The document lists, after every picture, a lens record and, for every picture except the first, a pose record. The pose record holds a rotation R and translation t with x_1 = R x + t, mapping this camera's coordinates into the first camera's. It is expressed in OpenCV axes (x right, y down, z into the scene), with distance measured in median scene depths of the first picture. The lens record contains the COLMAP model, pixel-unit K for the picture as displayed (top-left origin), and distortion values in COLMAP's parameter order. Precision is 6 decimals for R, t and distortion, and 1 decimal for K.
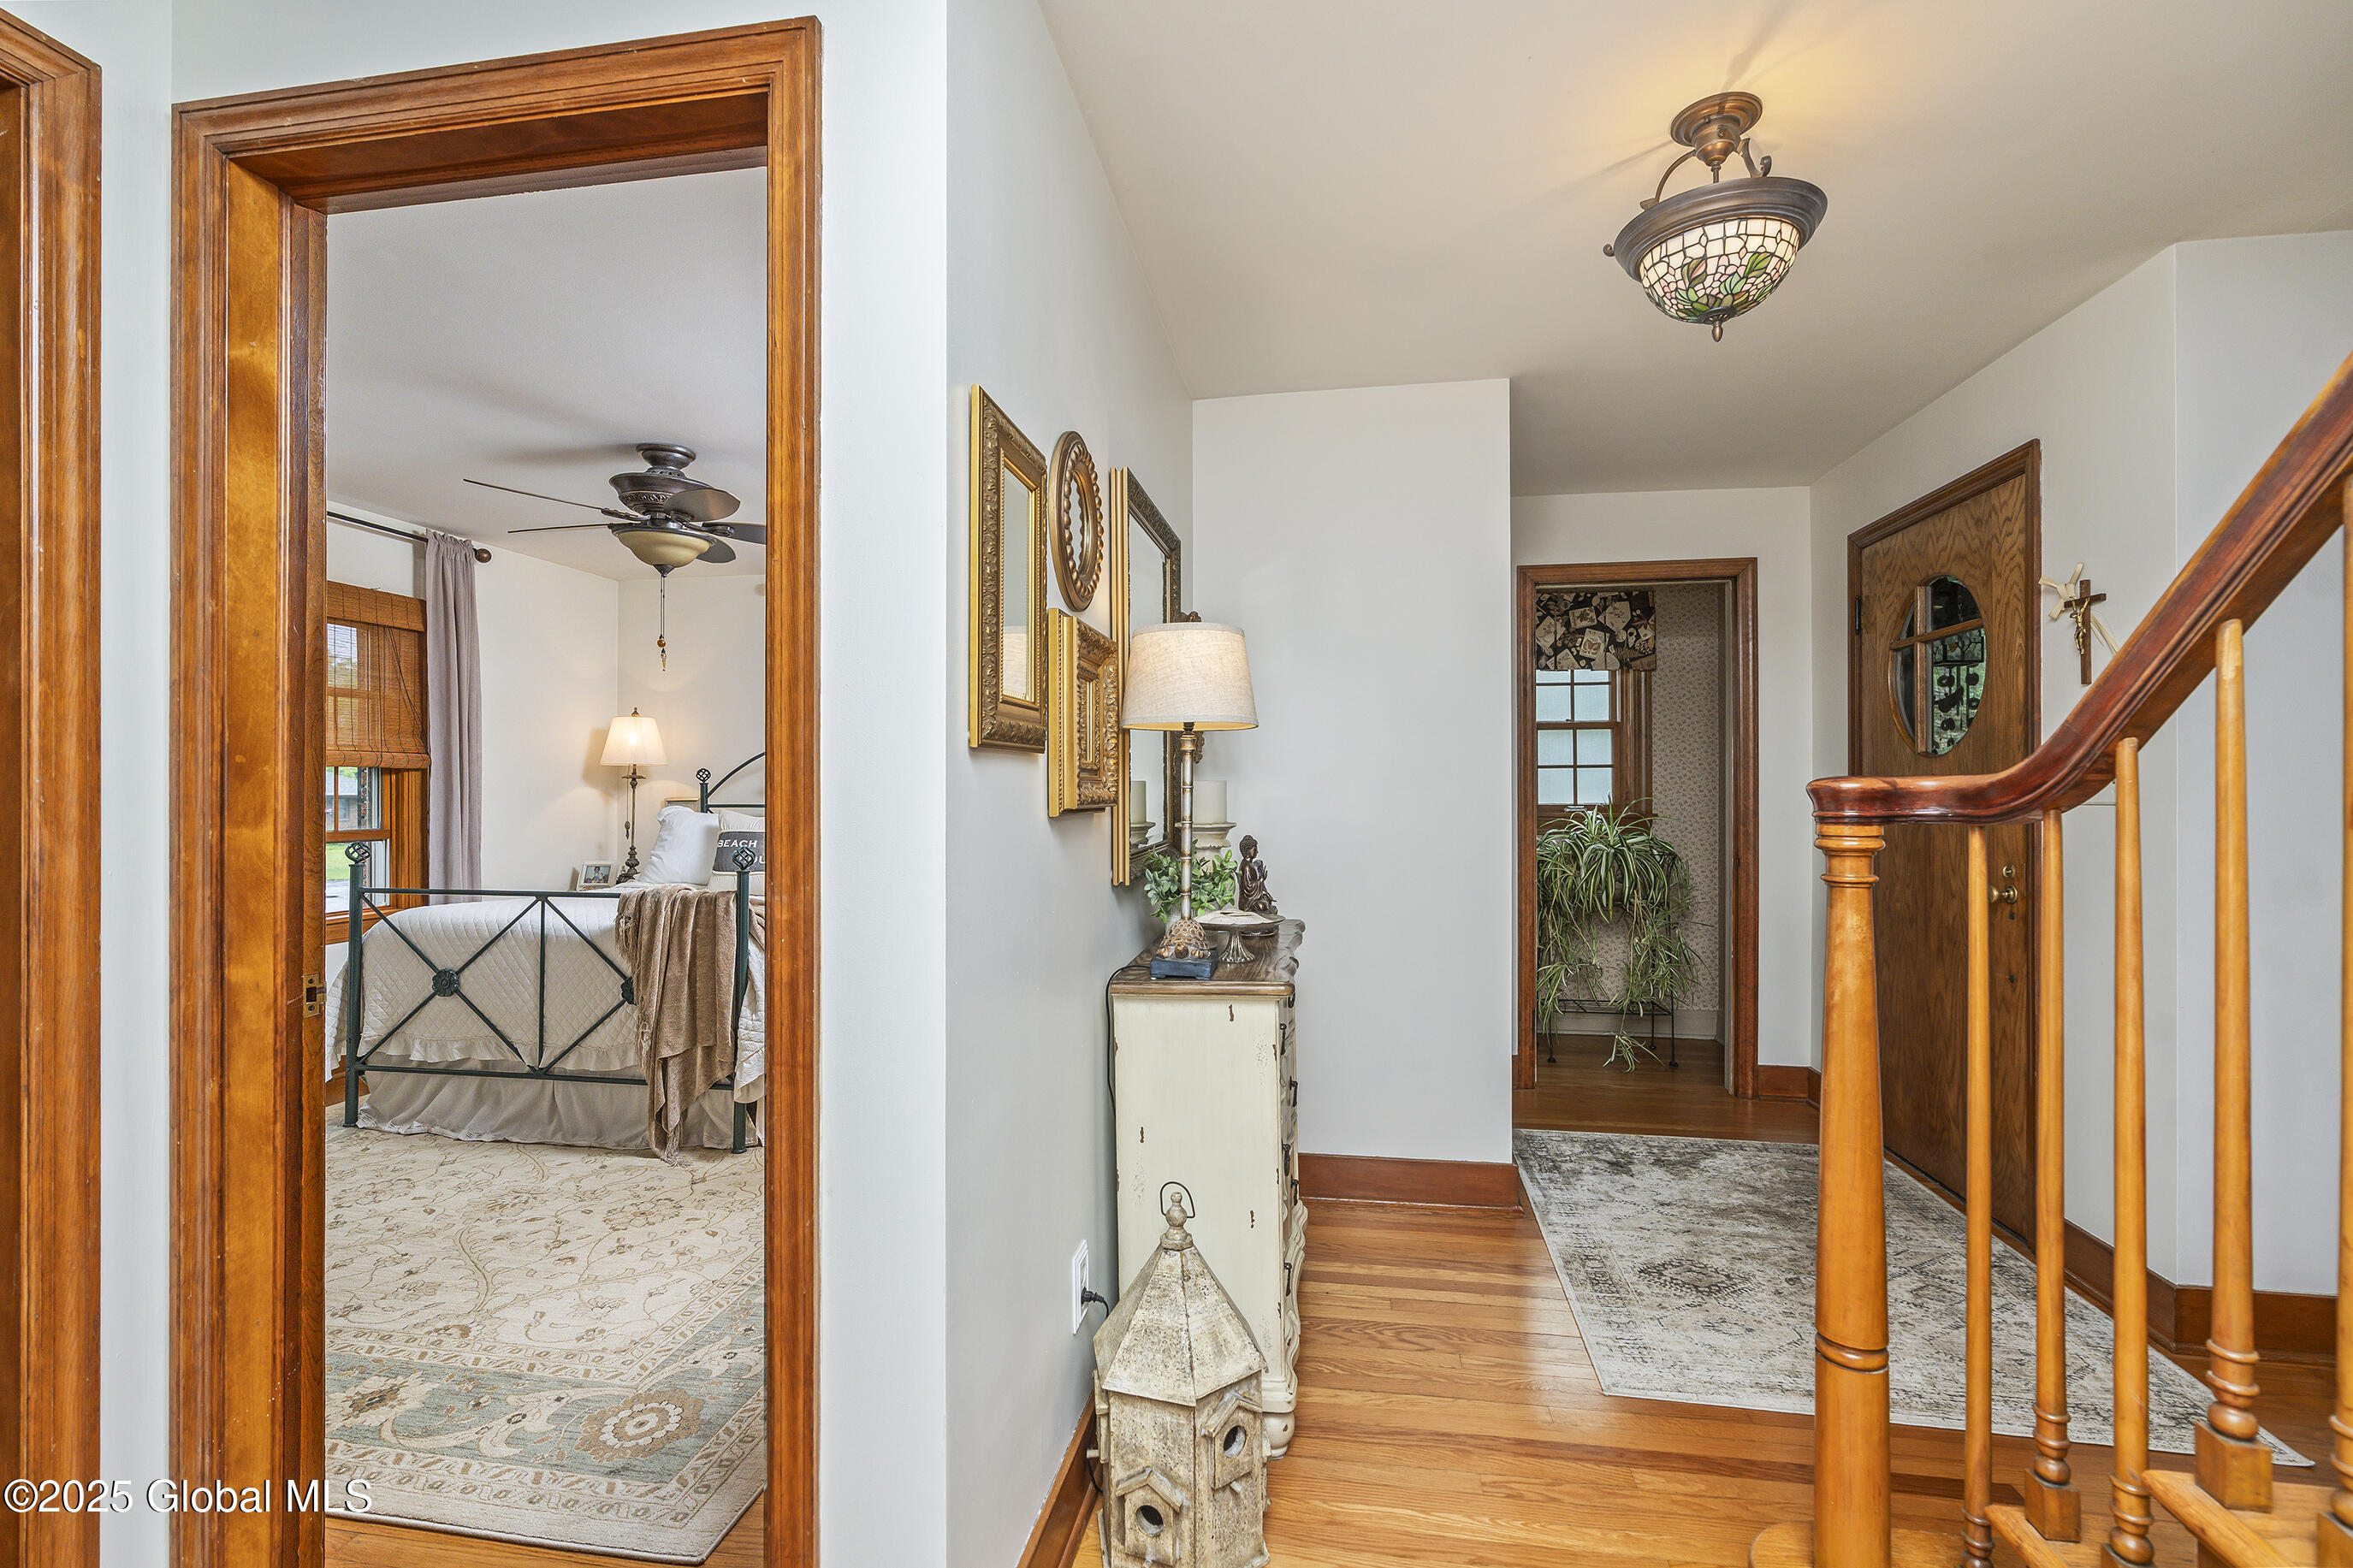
lens RADIAL K [[1062.9, 0, 1176.5], [0, 1062.9, 784.0], [0, 0, 1]] dist [-0.002723, 0.000848]
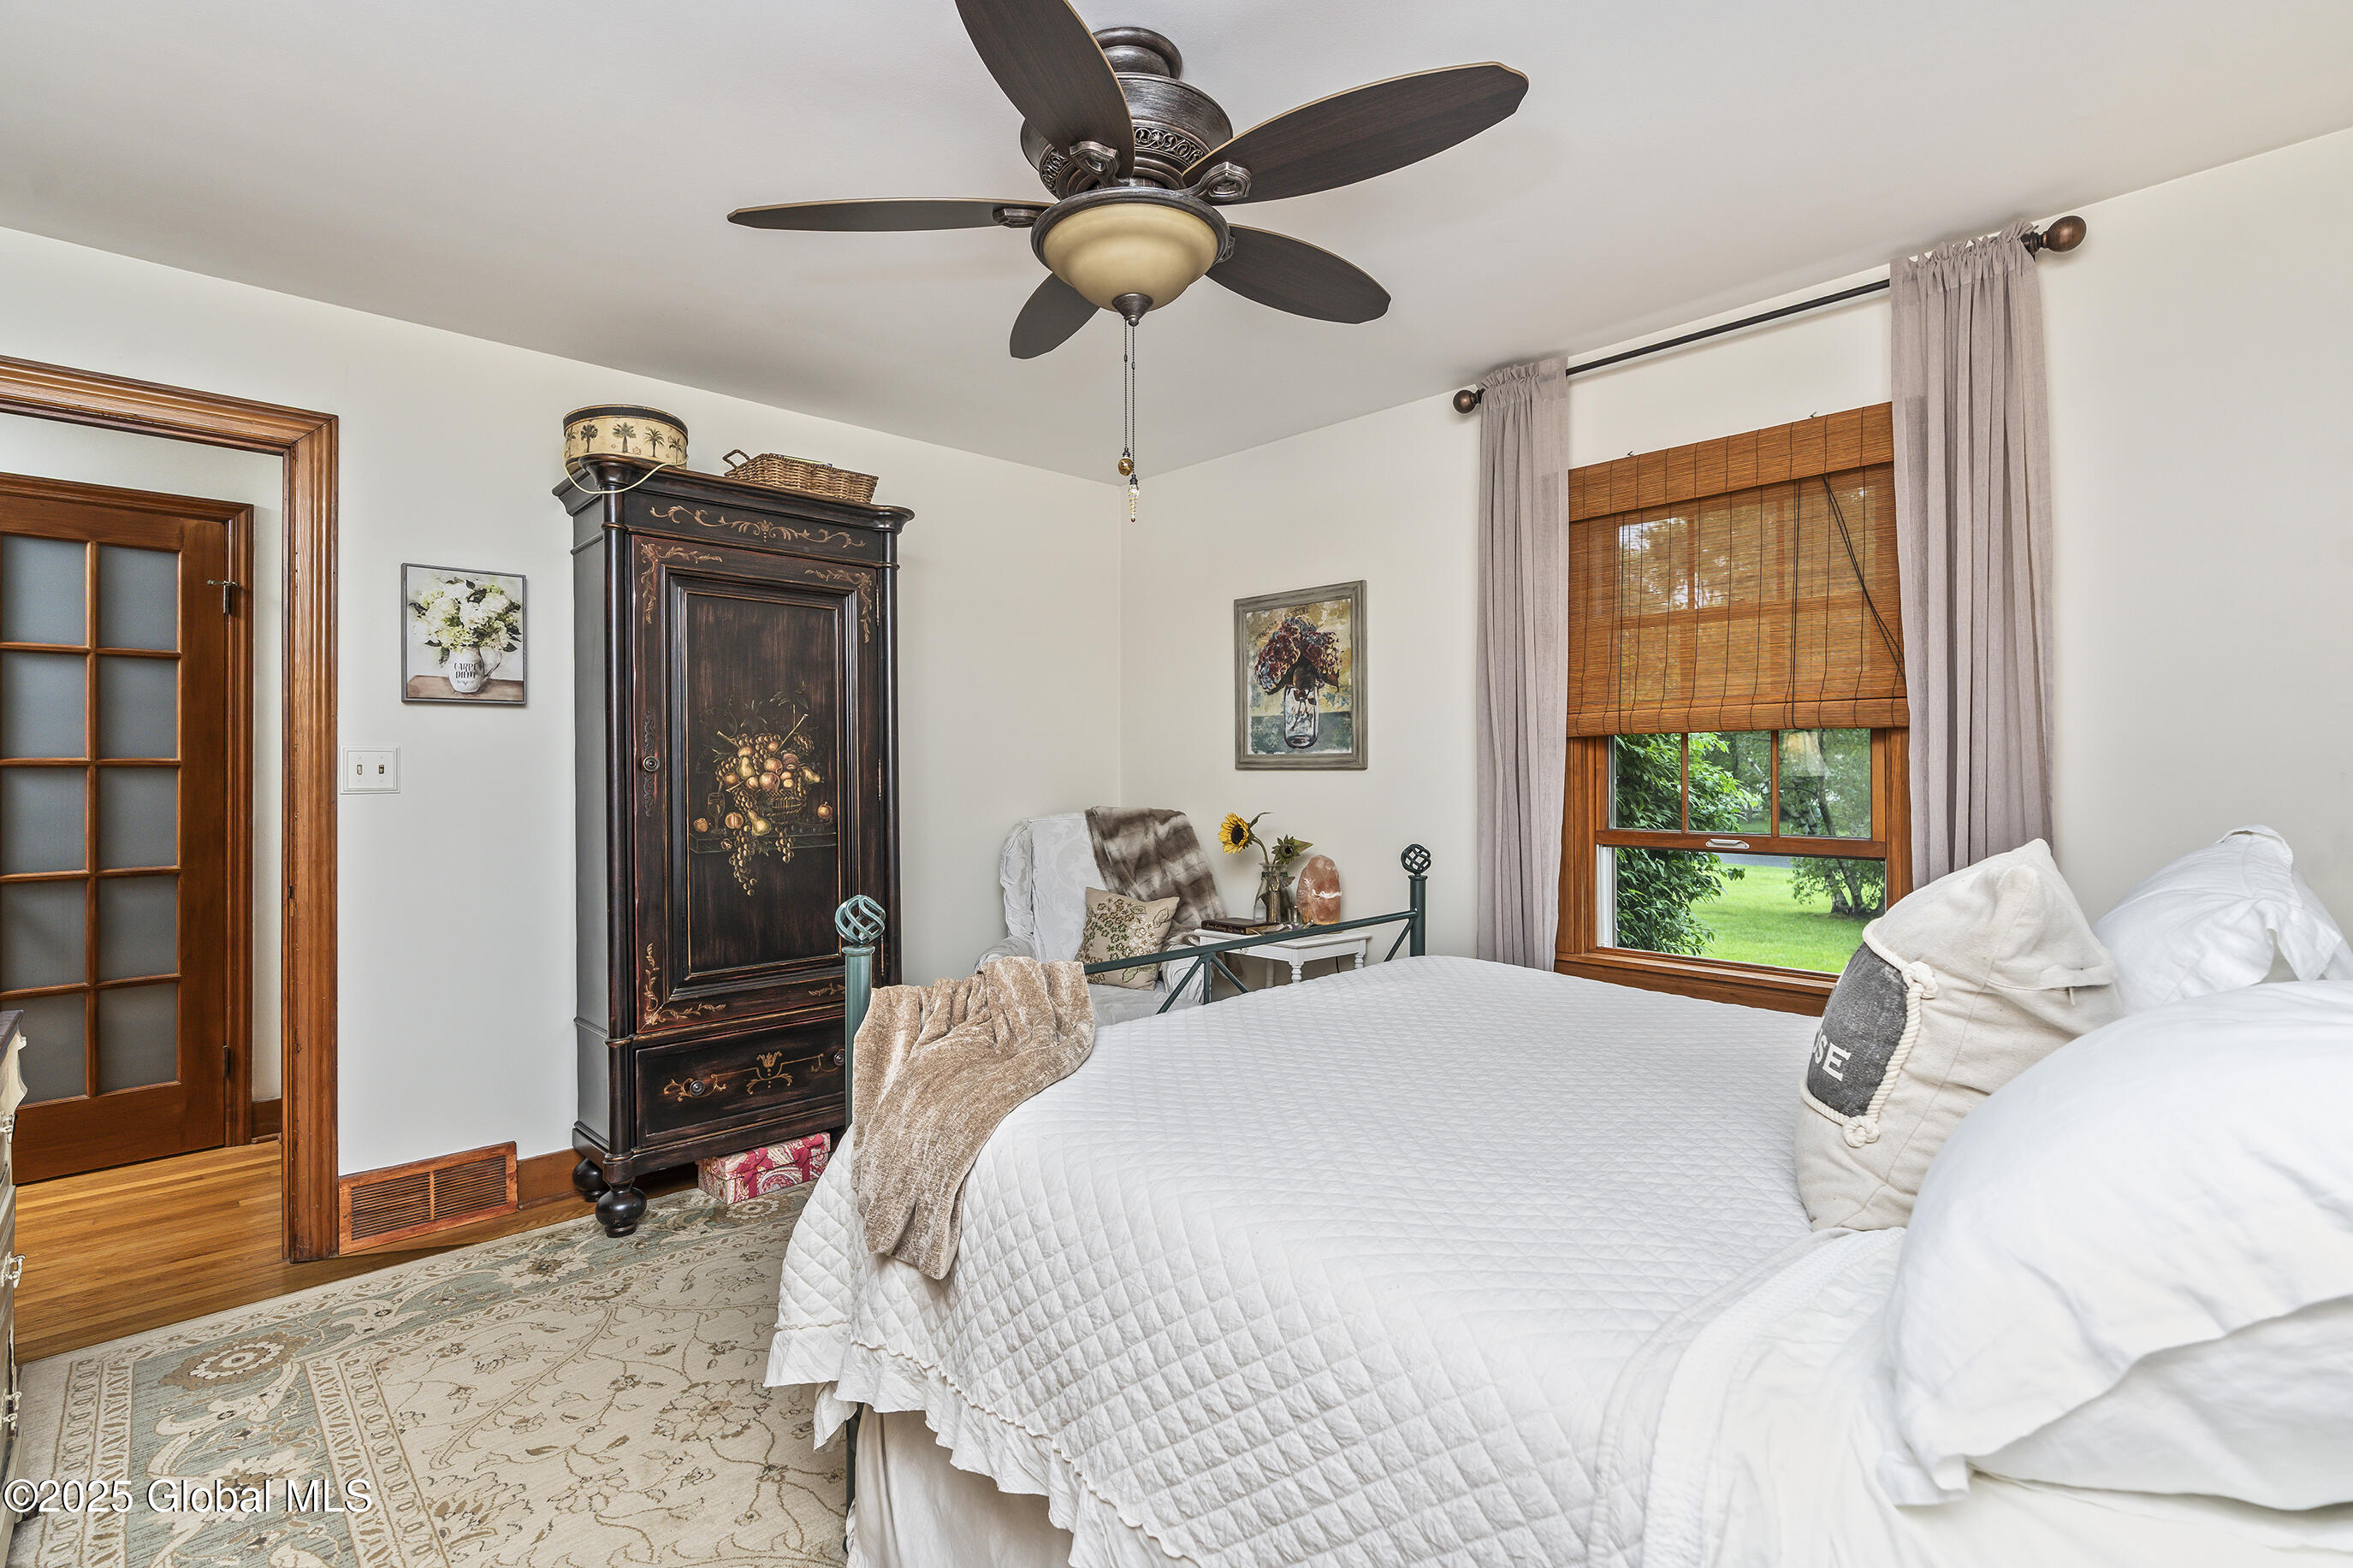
lens RADIAL K [[1062.9, 0, 1176.5], [0, 1062.9, 784.0], [0, 0, 1]] dist [-0.002723, 0.000848]
pose [[-0.598309, 0.004494, -0.801253, -0.121208], [0.007473, 0.999972, 0.000028, 0.010387], [0.801231, -0.005971, -0.598326, 1.406517]]
